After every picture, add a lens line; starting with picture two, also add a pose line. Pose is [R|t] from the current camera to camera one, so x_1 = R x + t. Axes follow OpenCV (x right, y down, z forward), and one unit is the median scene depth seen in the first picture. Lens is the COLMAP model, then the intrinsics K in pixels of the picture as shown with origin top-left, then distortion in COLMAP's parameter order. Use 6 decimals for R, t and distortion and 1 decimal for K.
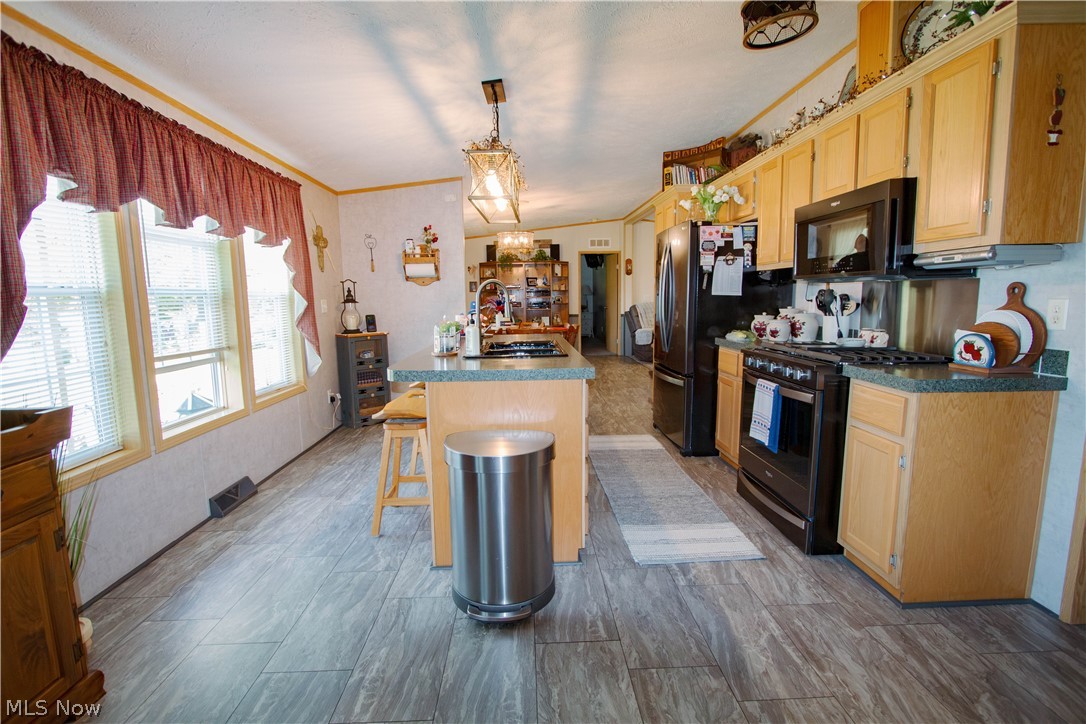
lens RADIAL K [[494.8, 0, 543.1], [0, 494.8, 360.2], [0, 0, 1]] dist [-0.015704, 0.001290]
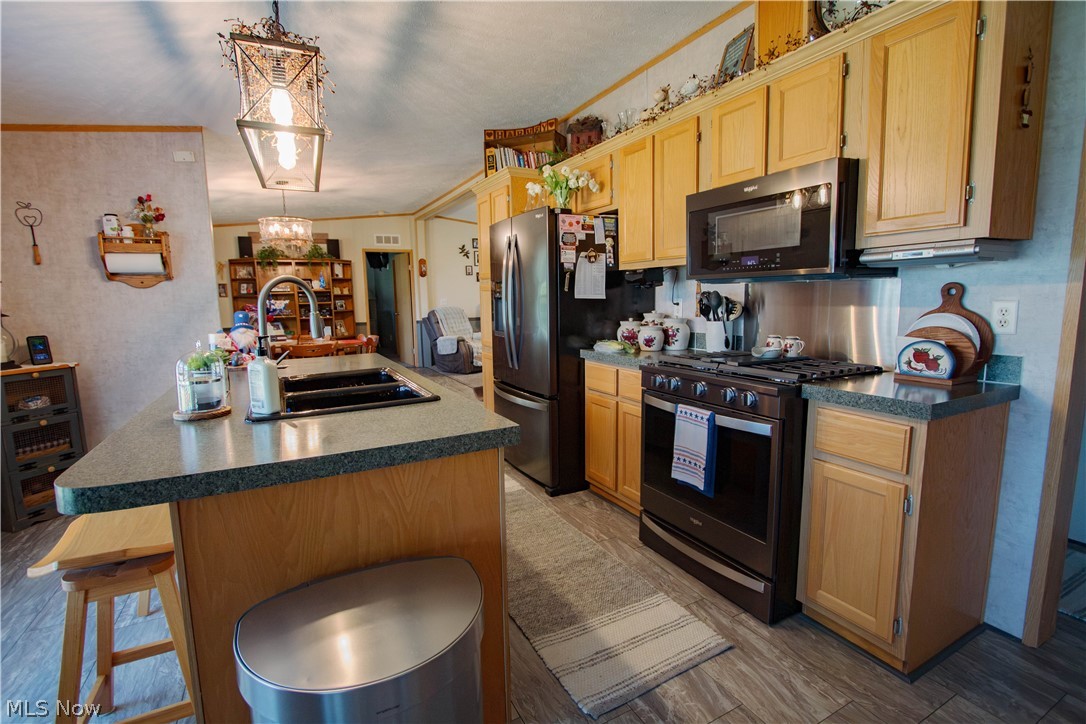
lens RADIAL K [[494.8, 0, 540.6], [0, 494.8, 359.5], [0, 0, 1]] dist [-0.015704, 0.001290]
pose [[0.902005, -0.059081, 0.427663, -0.082050], [0.062956, 0.998003, 0.005089, -0.043790], [-0.427110, 0.022333, 0.903924, 0.320382]]
